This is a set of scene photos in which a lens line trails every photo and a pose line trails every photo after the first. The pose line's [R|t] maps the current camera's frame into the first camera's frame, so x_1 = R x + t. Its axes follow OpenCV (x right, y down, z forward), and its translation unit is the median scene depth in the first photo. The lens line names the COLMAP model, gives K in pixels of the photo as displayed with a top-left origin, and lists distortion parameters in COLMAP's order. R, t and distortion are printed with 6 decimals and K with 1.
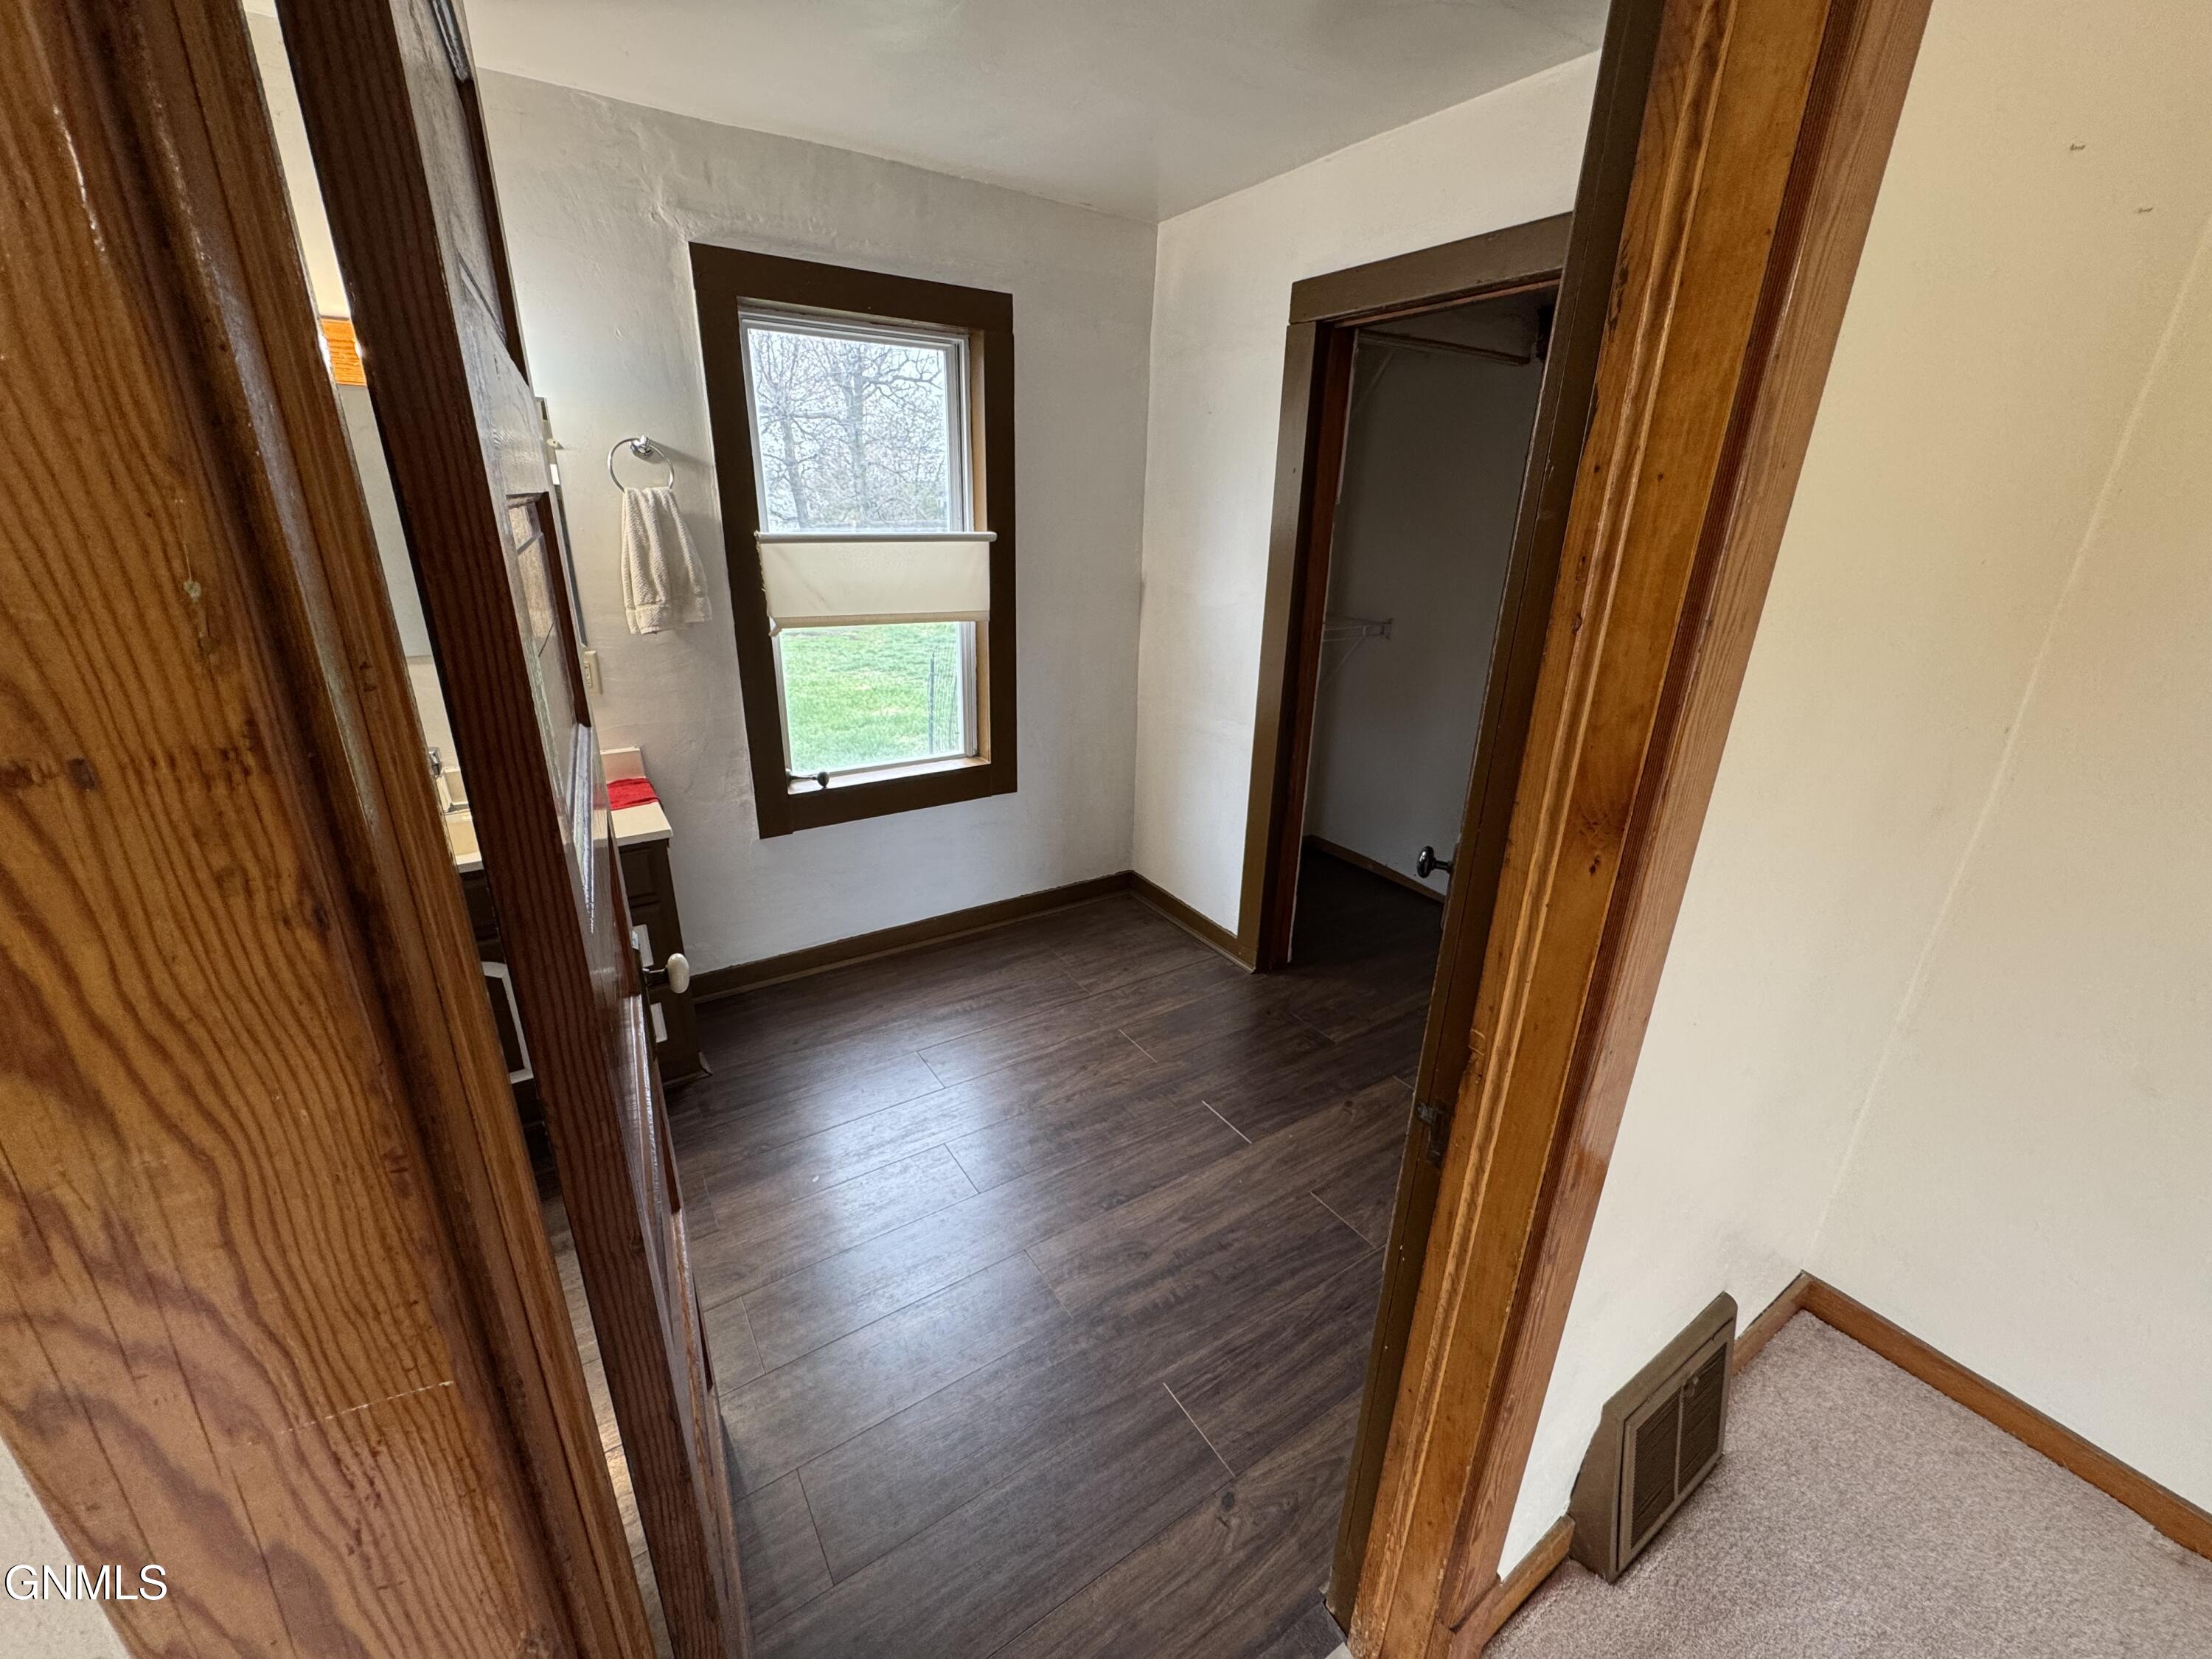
lens RADIAL K [[882.6, 0, 1101.5], [0, 882.6, 827.2], [0, 0, 1]] dist [-0.000785, -0.000024]
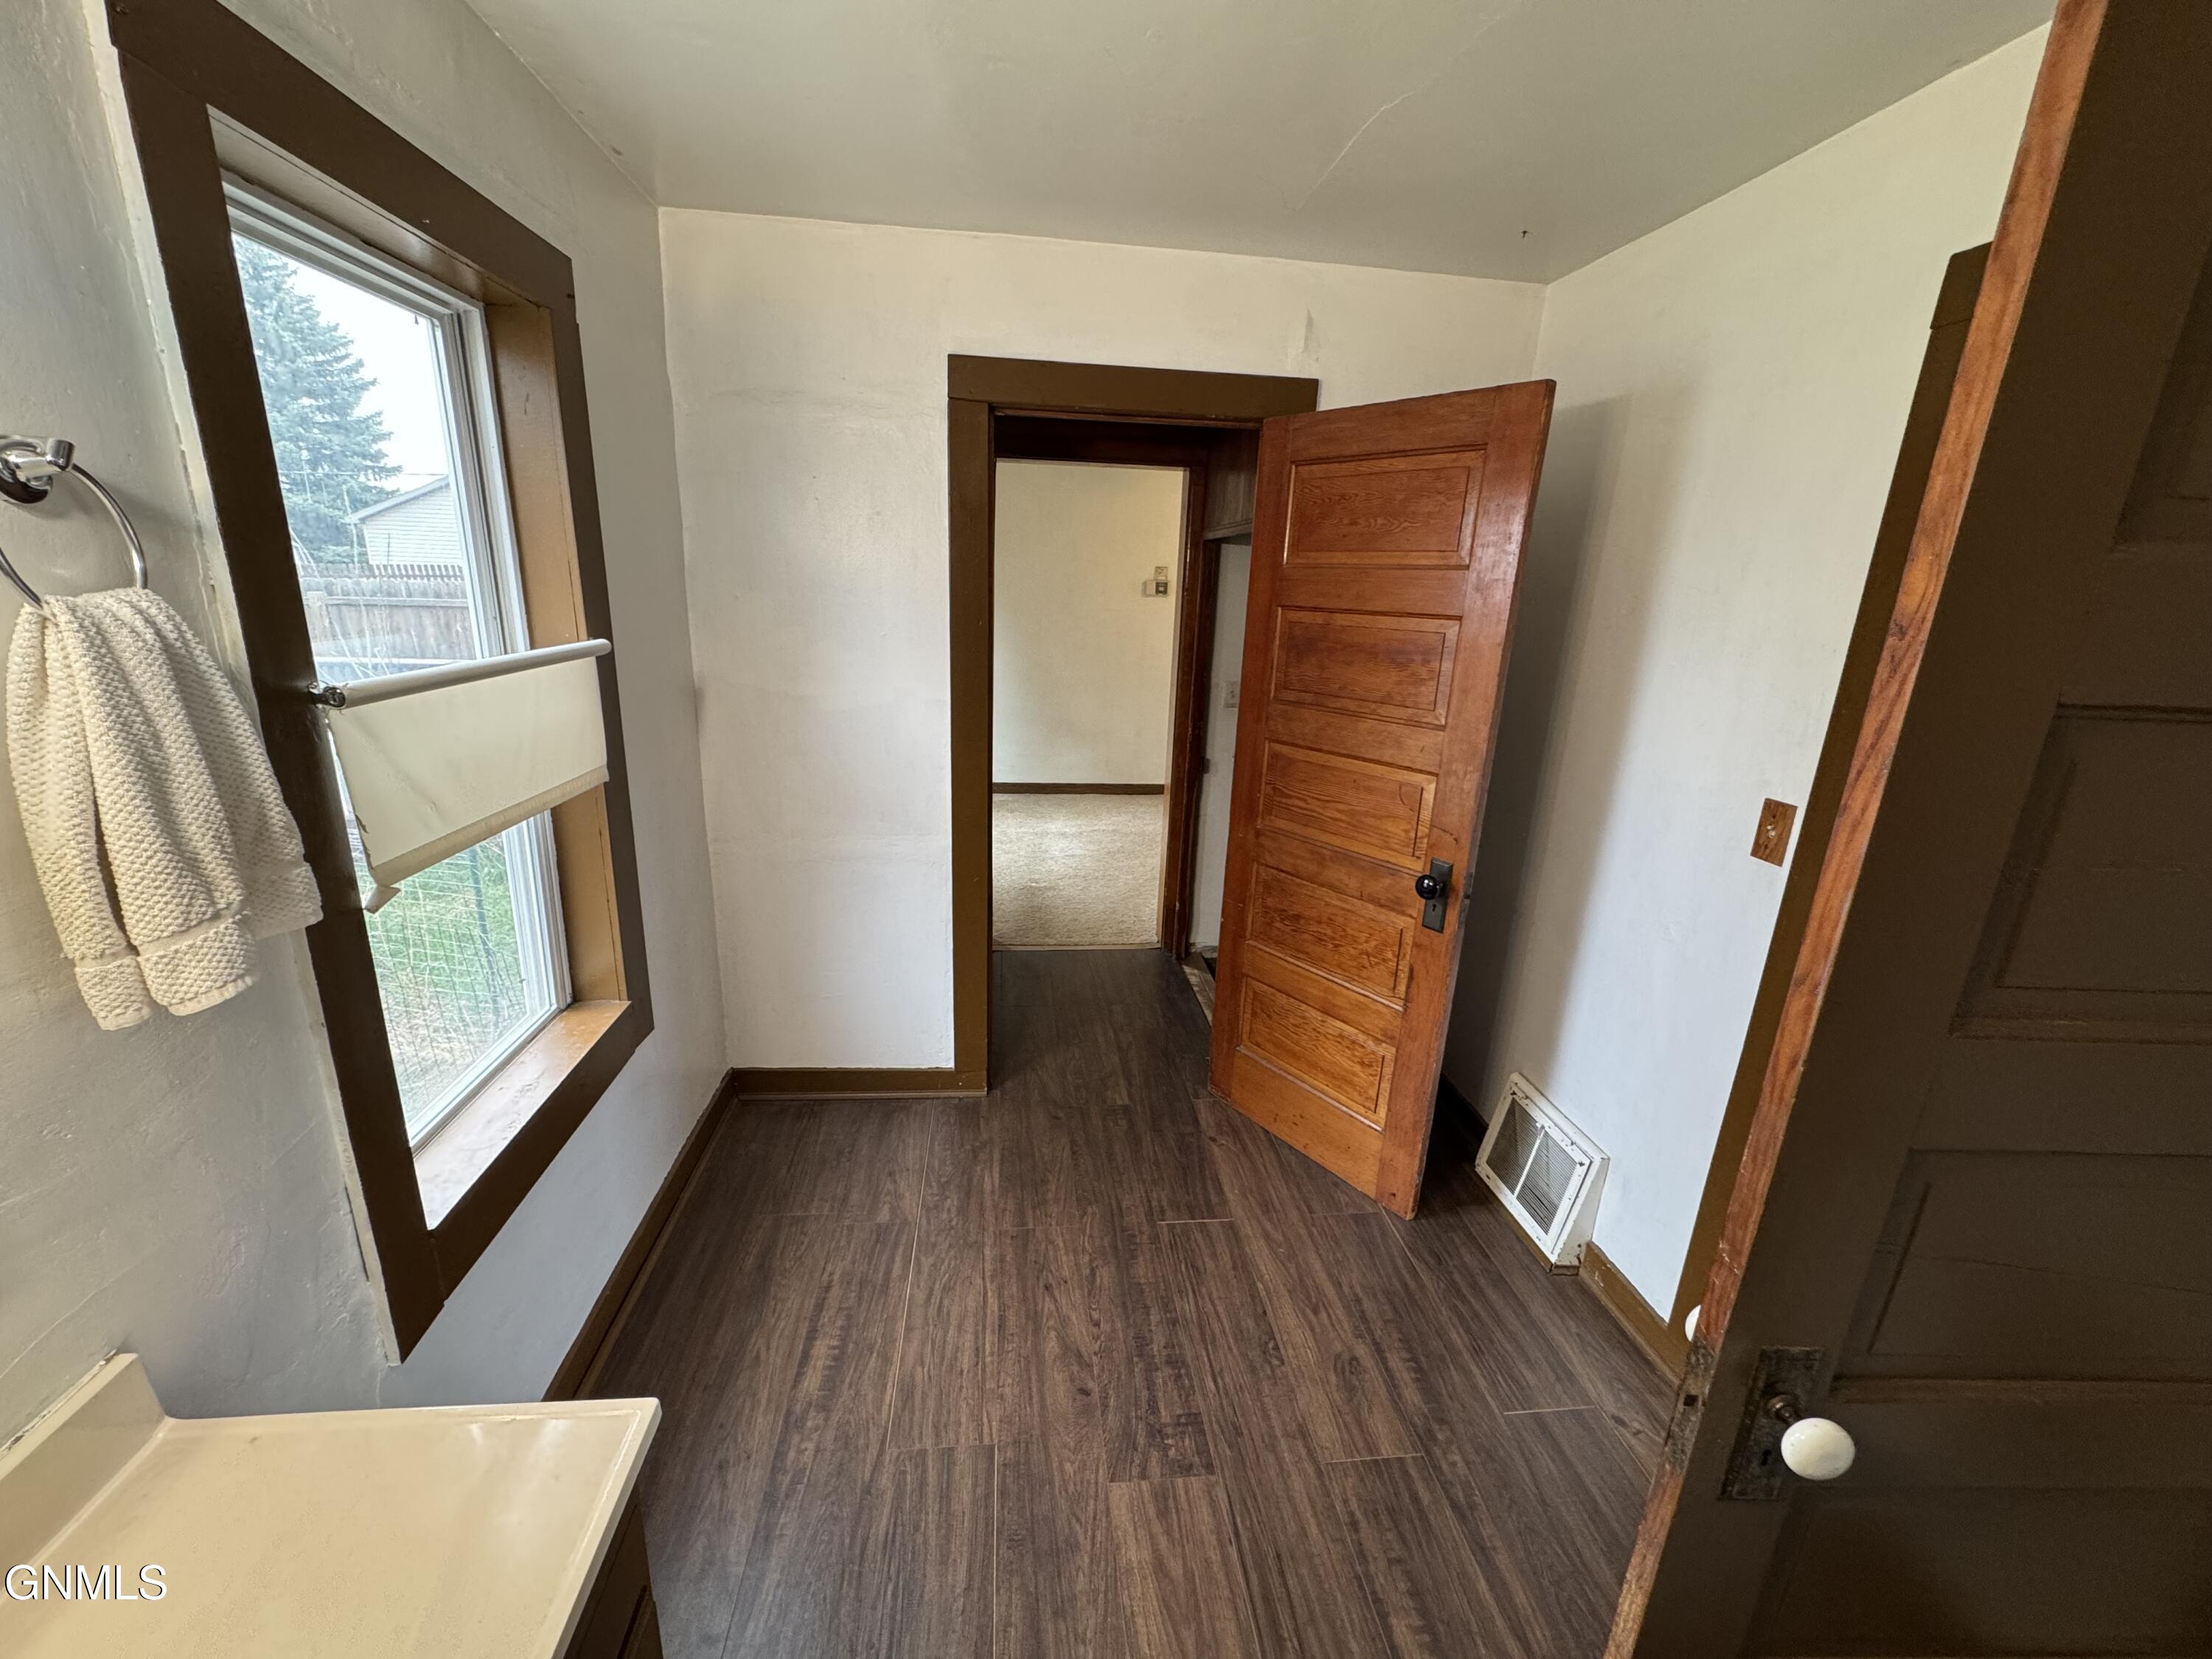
lens RADIAL K [[882.6, 0, 1101.5], [0, 882.6, 827.2], [0, 0, 1]] dist [-0.000785, -0.000024]
pose [[0.454486, -0.246614, 0.855934, -0.564397], [0.280440, 0.951660, 0.125286, -0.206387], [-0.845456, 0.183098, 0.501677, 0.463216]]
